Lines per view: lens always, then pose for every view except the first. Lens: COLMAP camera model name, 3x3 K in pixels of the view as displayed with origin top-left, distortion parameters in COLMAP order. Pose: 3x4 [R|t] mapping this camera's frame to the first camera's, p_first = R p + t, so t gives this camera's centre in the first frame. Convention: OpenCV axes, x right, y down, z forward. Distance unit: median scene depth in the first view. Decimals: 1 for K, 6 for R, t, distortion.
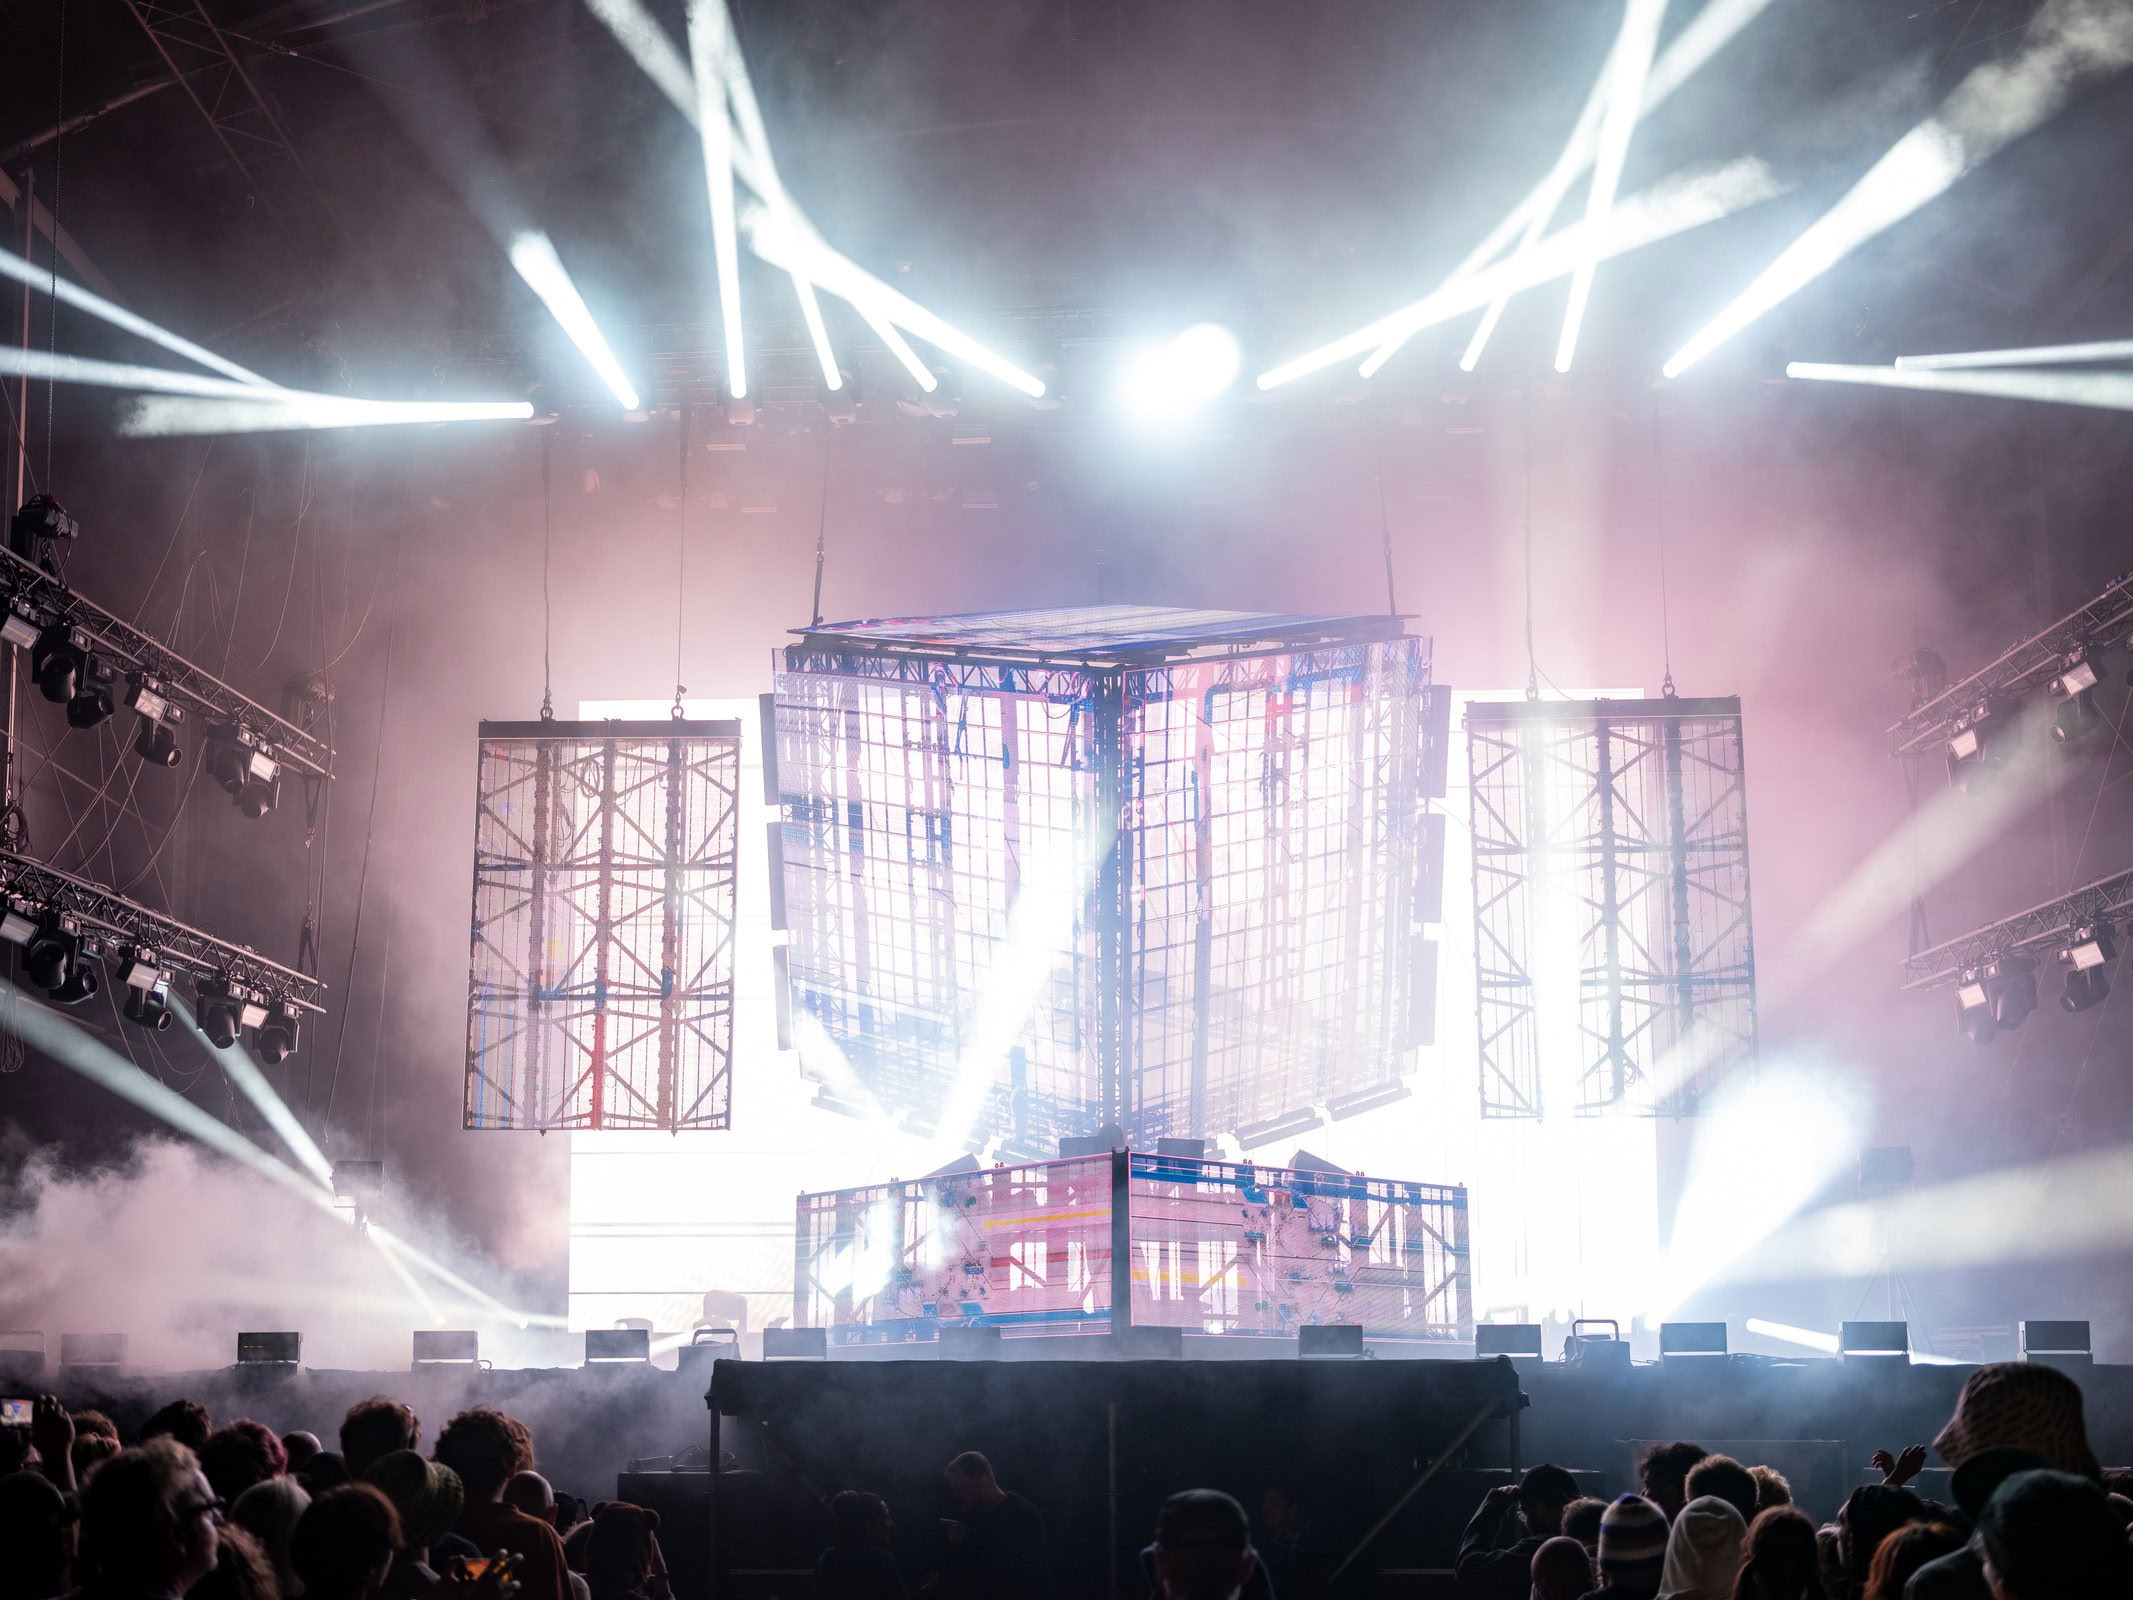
lens RADIAL K [[2222.5, 0, 1009.5], [0, 2222.5, 1124.5], [0, 0, 1]] dist [0.001605, -0.010137]
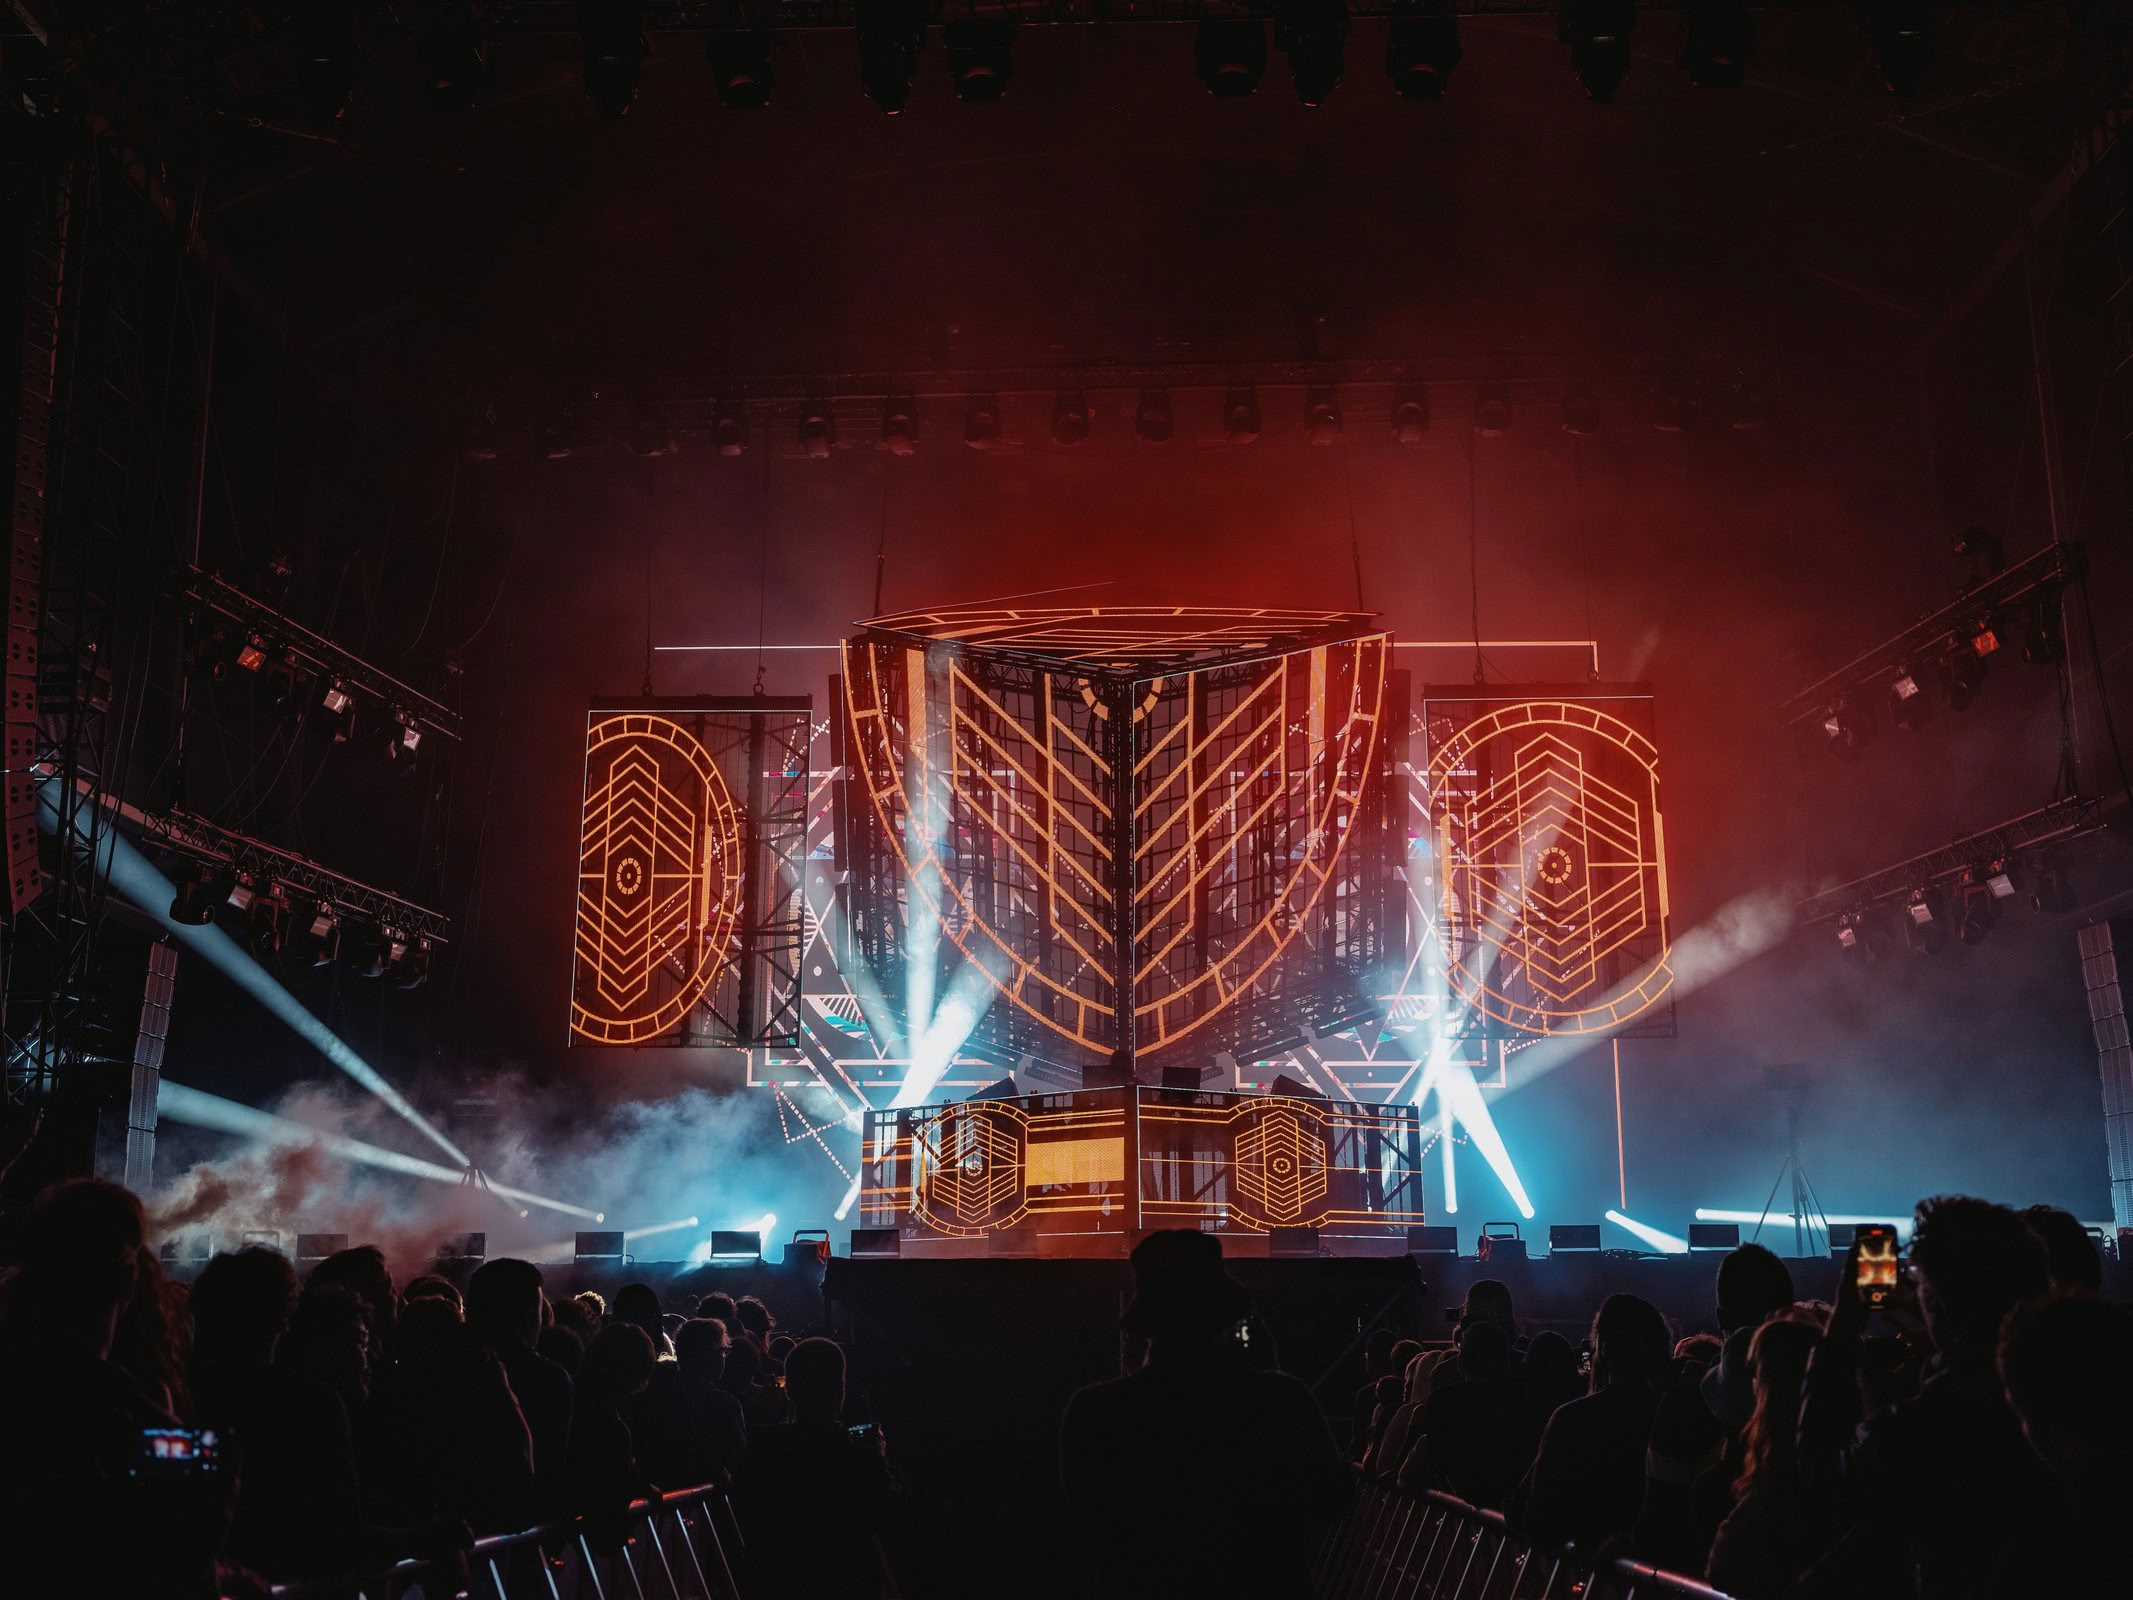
lens RADIAL K [[2264.1, 0, 1067.2], [0, 2264.1, 701.4], [0, 0, 1]] dist [-0.001986, 0.000400]
pose [[0.999848, 0.003181, 0.017128, -0.006935], [-0.000996, 0.992014, -0.126128, -0.031566], [-0.017392, 0.126091, 0.991866, -0.227760]]
